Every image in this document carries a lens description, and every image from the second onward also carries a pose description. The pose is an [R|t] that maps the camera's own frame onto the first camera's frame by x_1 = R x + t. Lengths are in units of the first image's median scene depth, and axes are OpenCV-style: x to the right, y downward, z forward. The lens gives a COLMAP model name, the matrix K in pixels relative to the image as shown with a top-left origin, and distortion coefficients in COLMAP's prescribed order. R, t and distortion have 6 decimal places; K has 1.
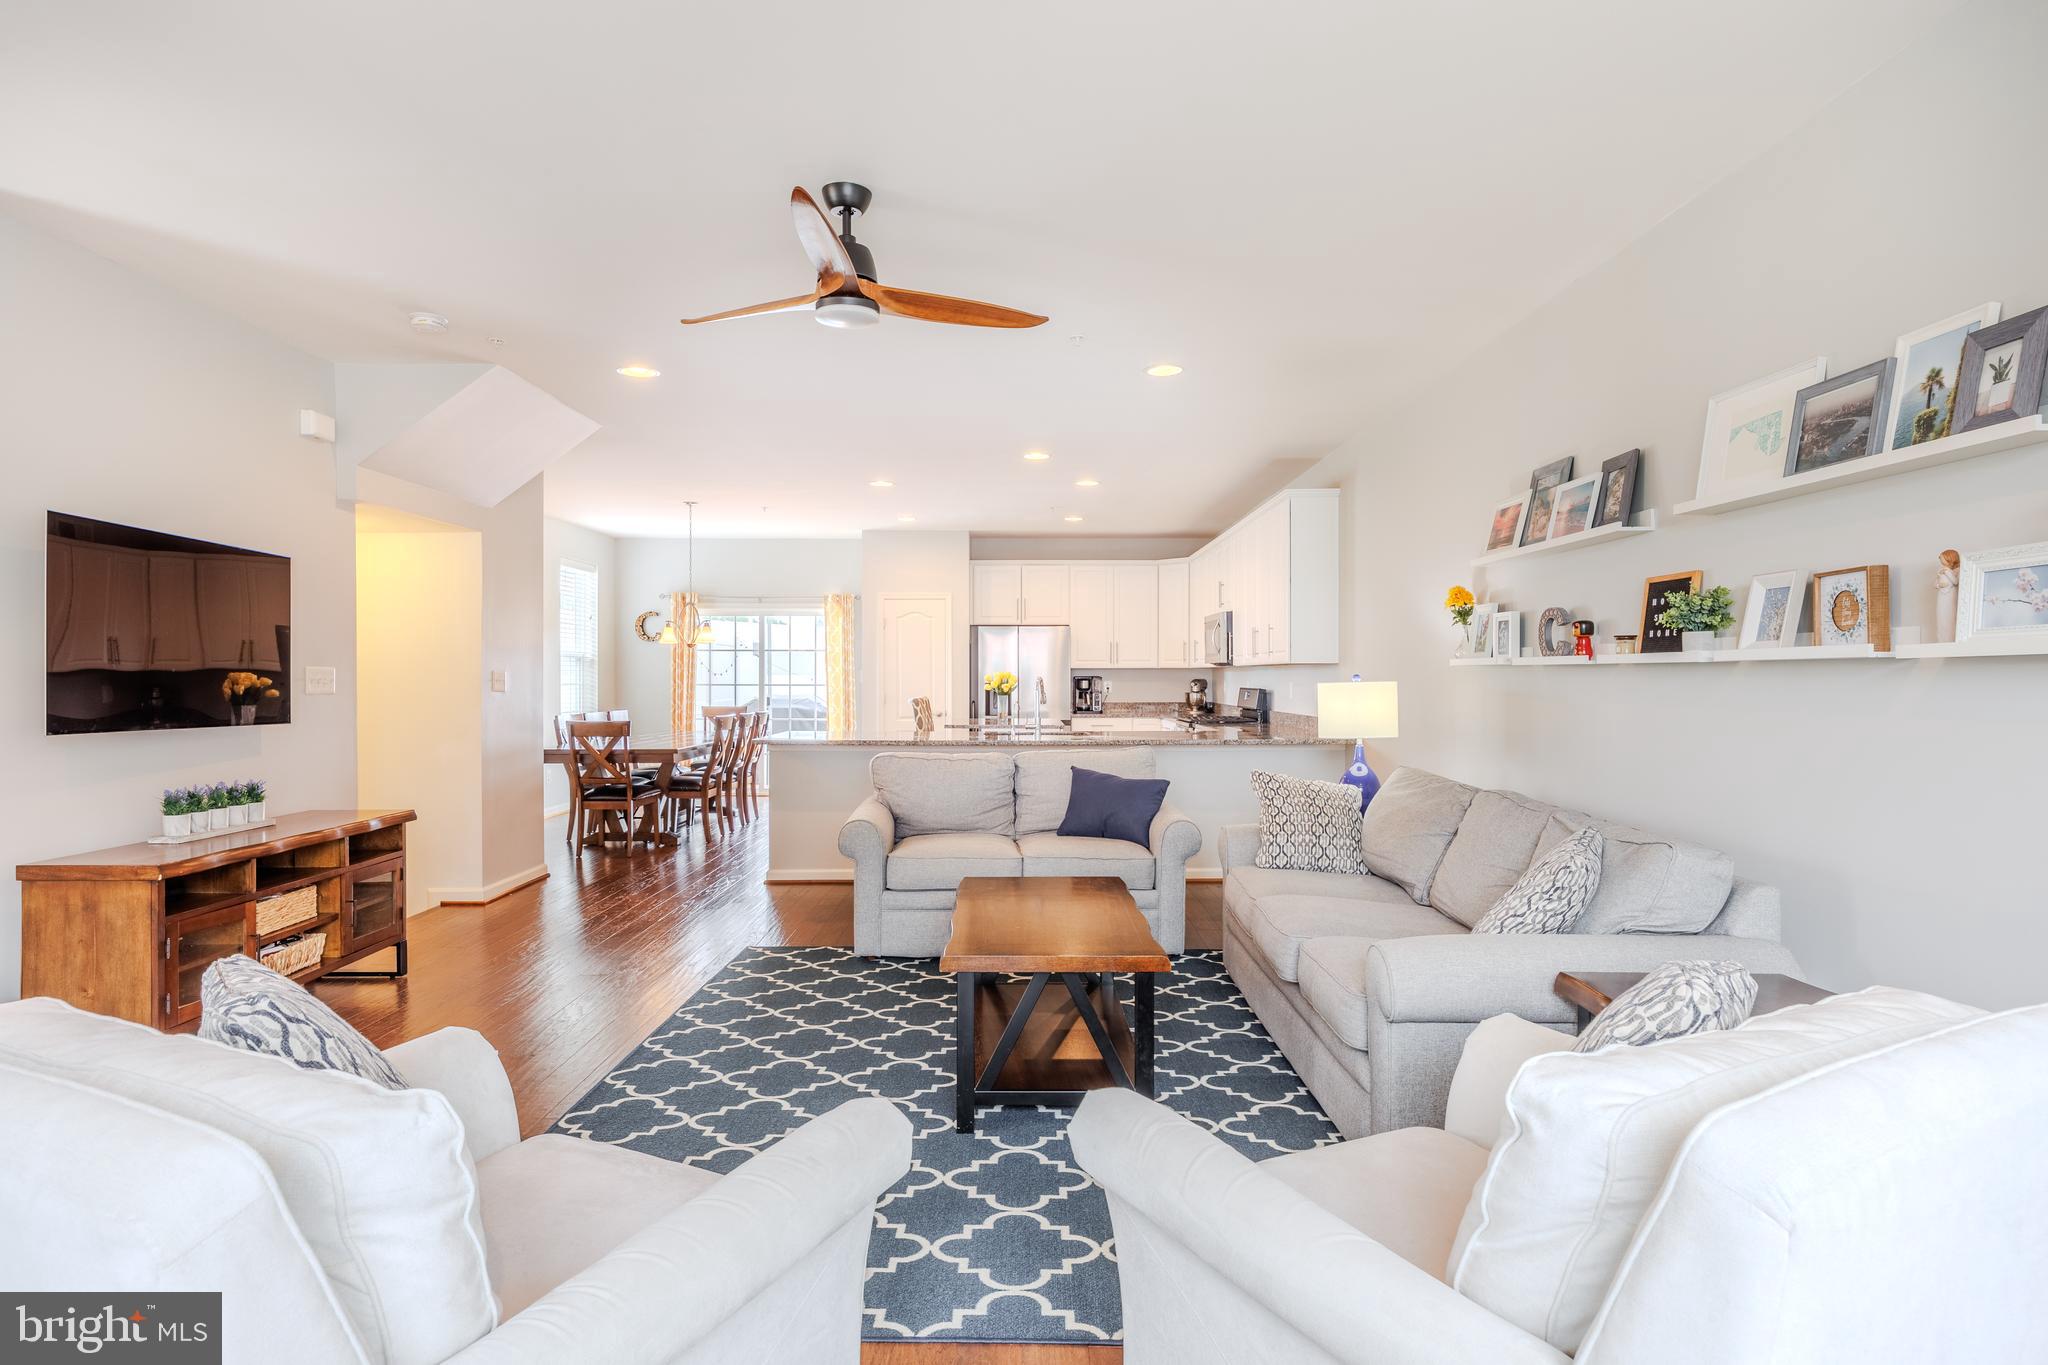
lens RADIAL K [[1104.0, 0, 1019.7], [0, 1104.0, 683.2], [0, 0, 1]] dist [-0.008987, -0.003126]
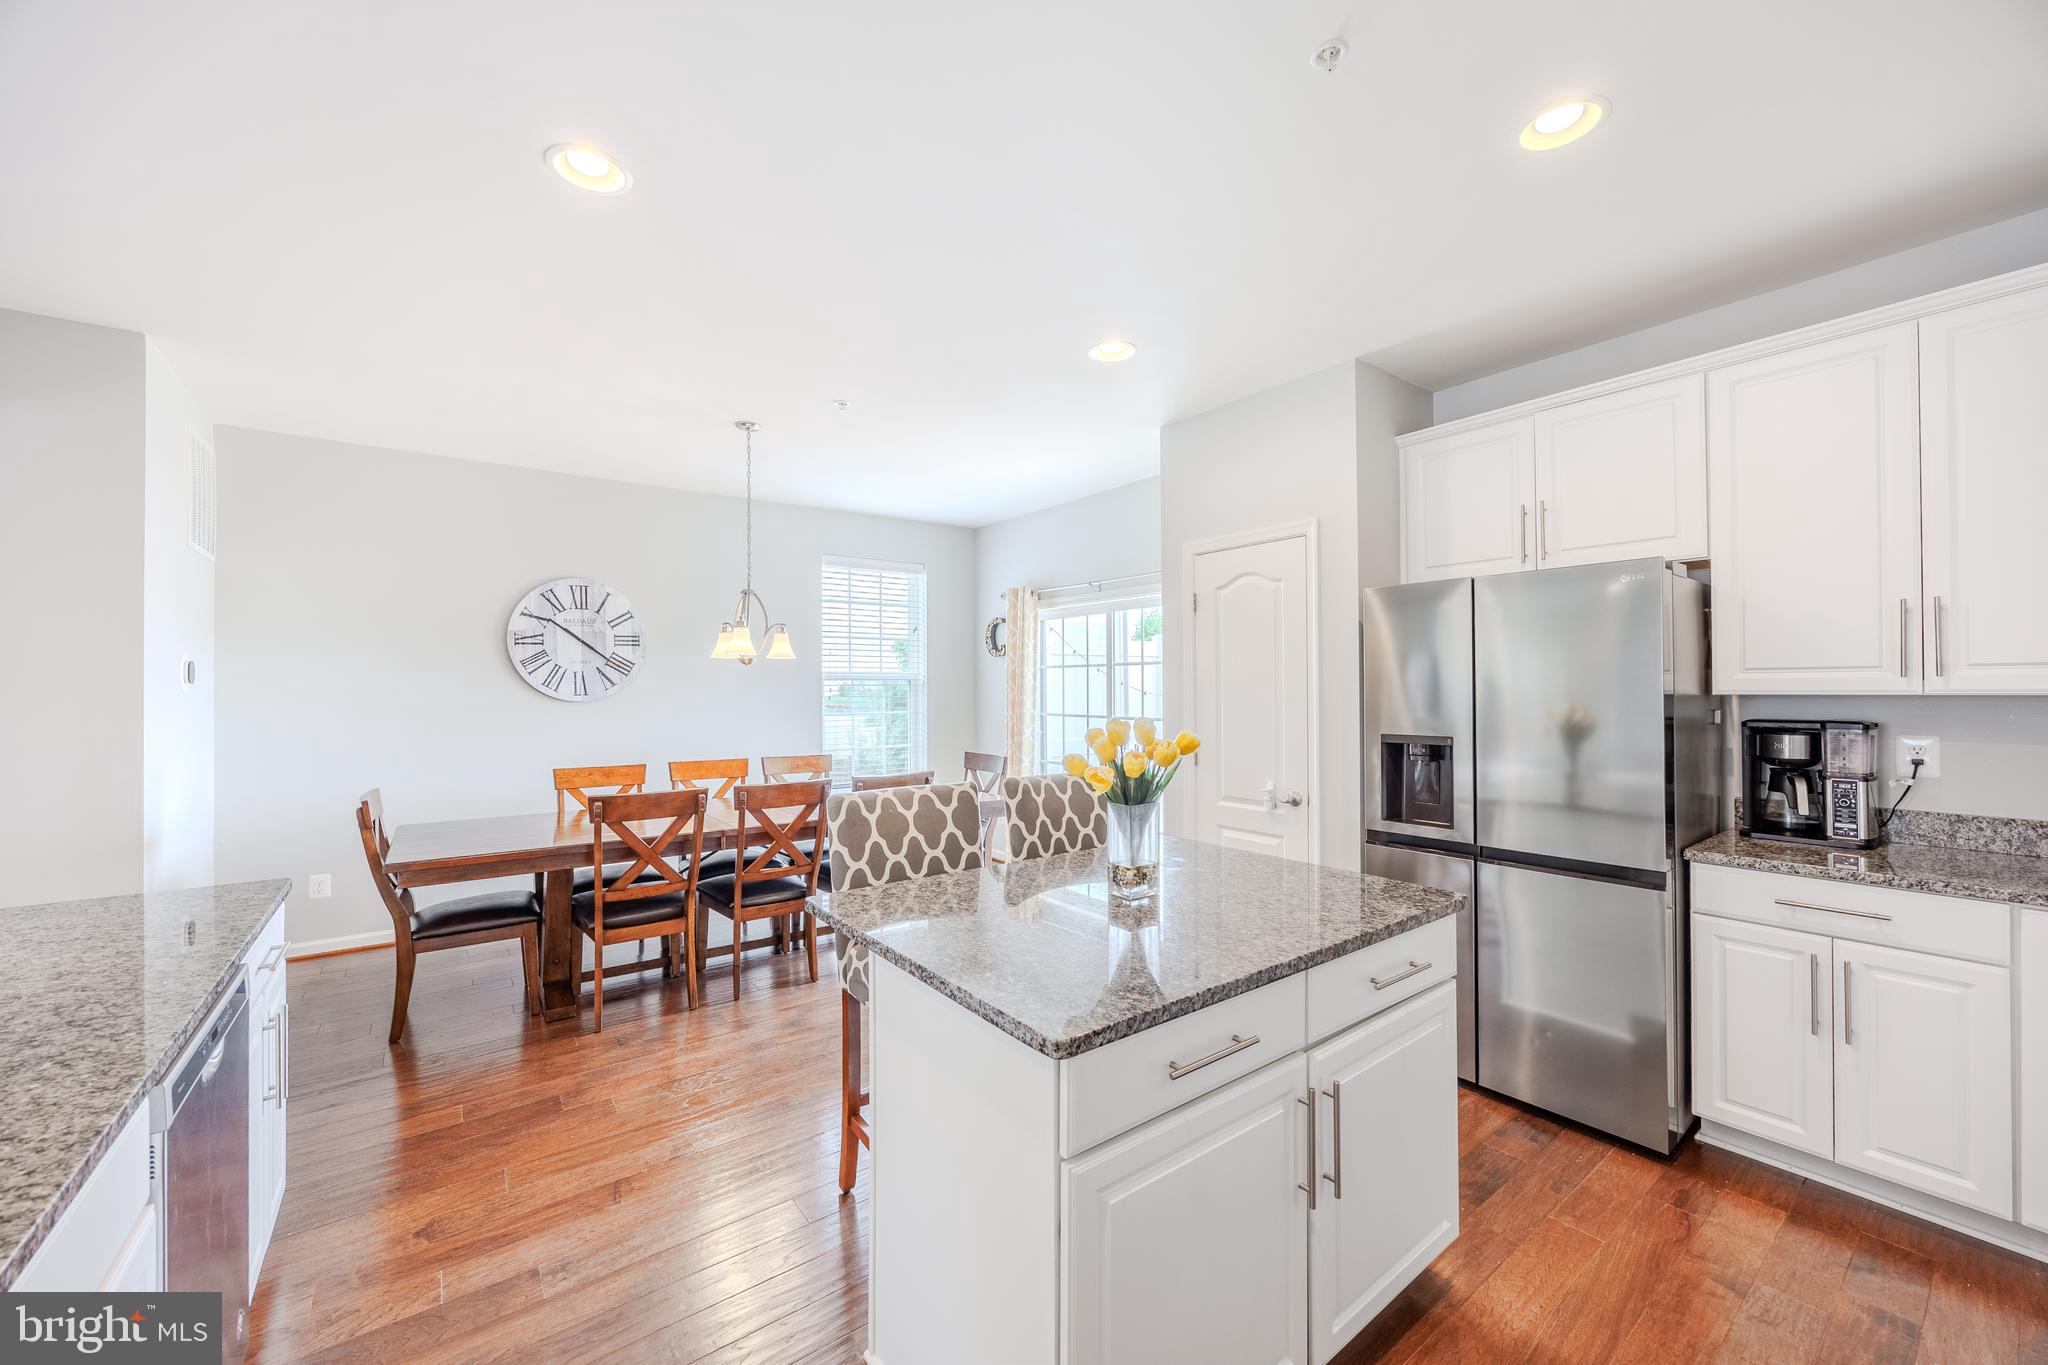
lens RADIAL K [[782.2, 0, 1009.4], [0, 782.2, 679.6], [0, 0, 1]] dist [-0.000869, -0.000326]
pose [[0.595759, -0.011346, -0.803083, 0.240527], [-0.002635, 0.999867, -0.016082, -0.031576], [0.803159, 0.011697, 0.595650, 1.600708]]
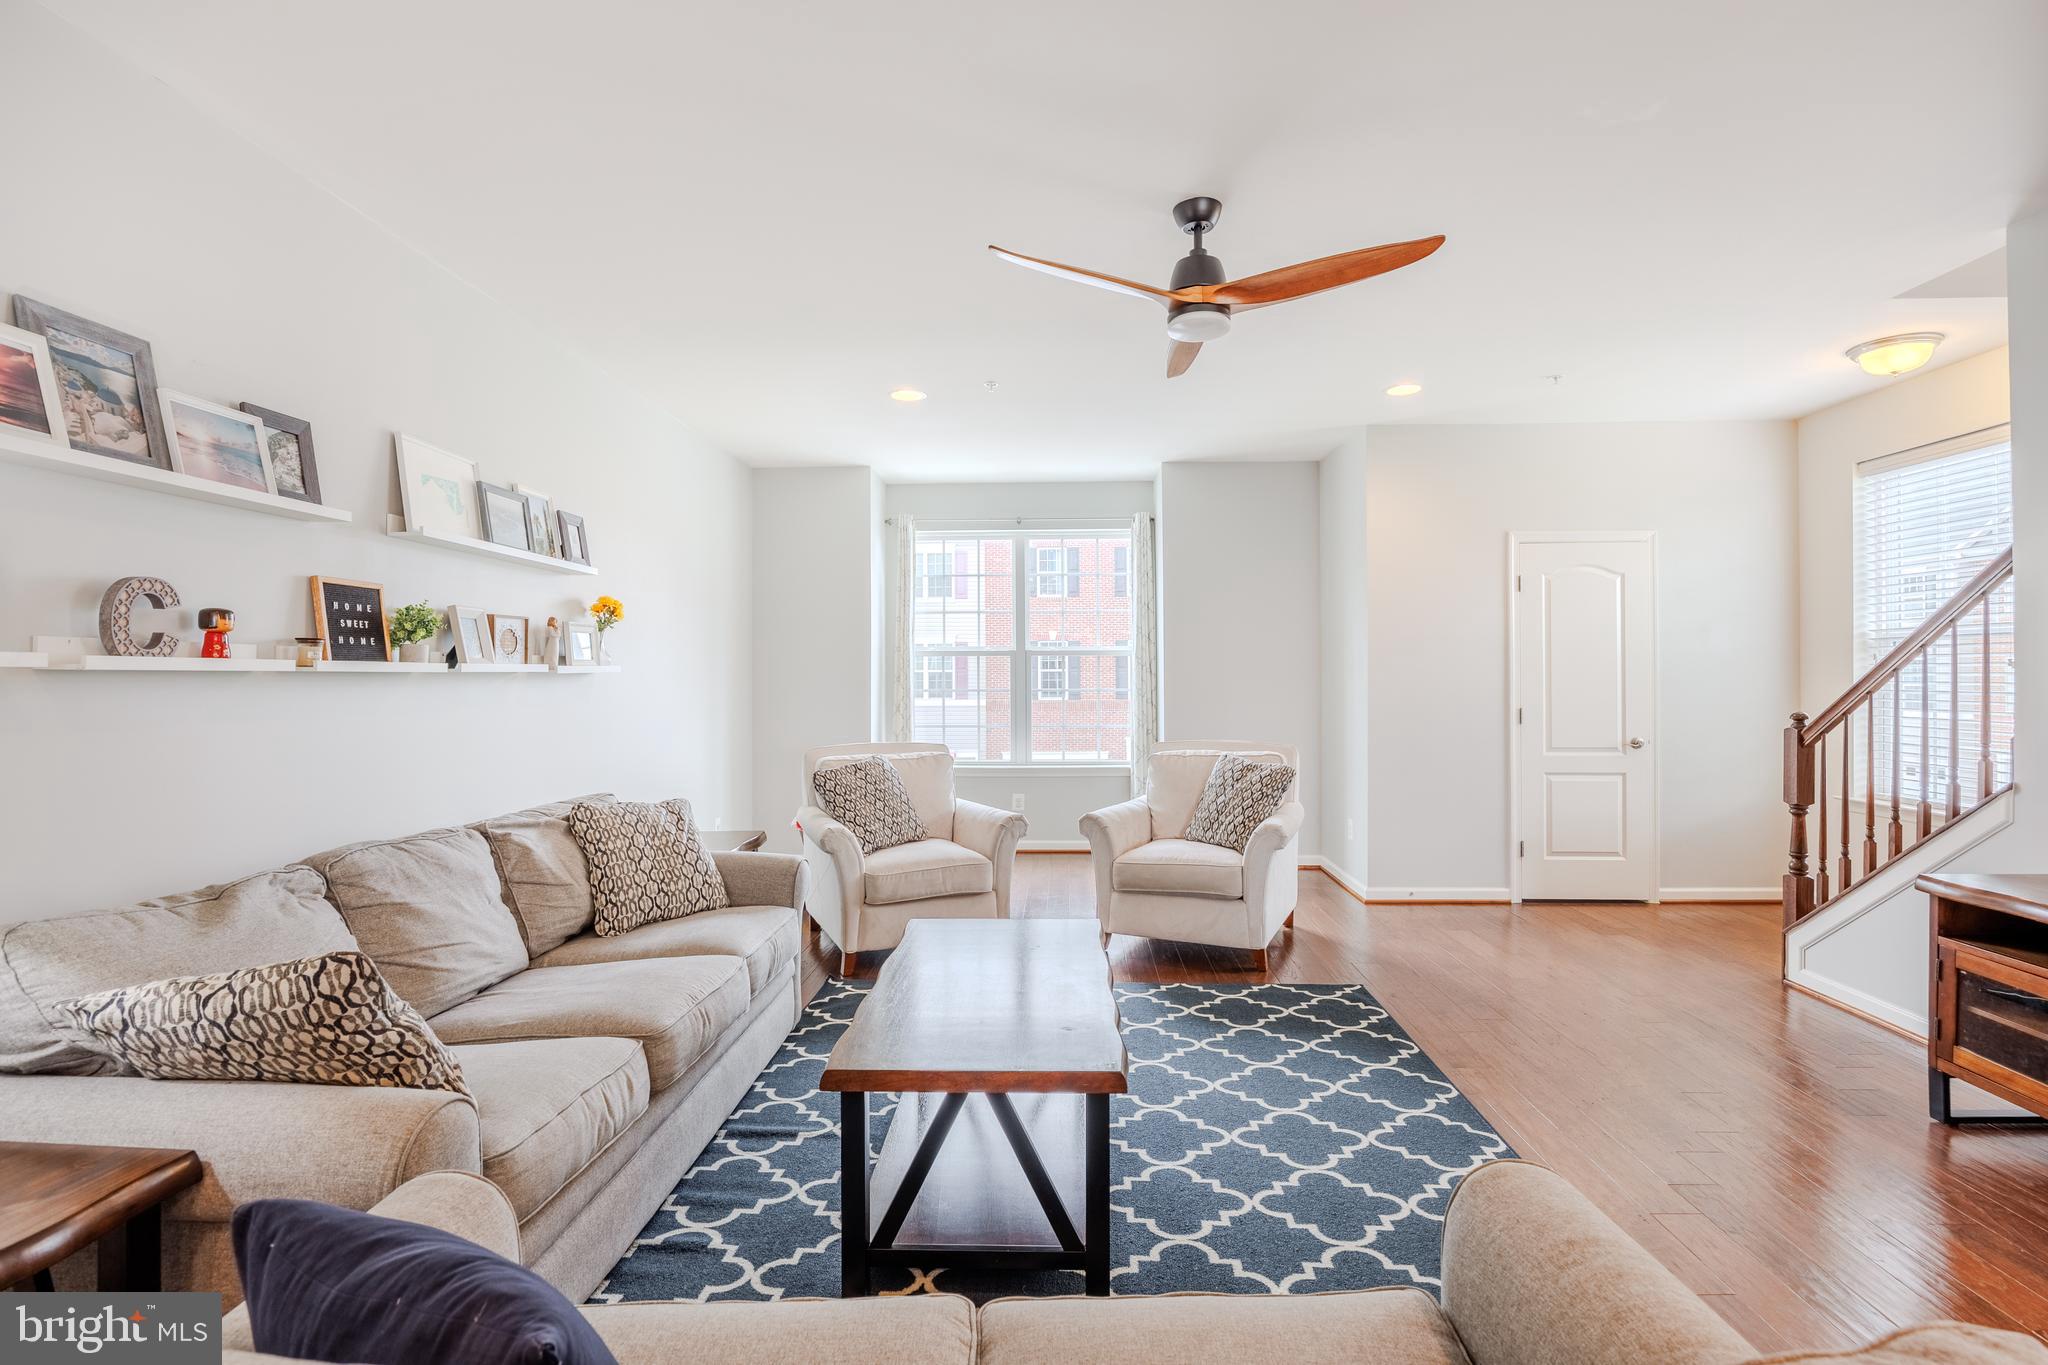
lens RADIAL K [[948.5, 0, 1033.8], [0, 948.5, 671.5], [0, 0, 1]] dist [-0.024487, 0.001812]
pose [[-0.999152, 0.003804, 0.040998, -0.025357], [0.003861, 0.999992, 0.001302, -0.012671], [-0.040992, 0.001459, -0.999158, 1.253873]]
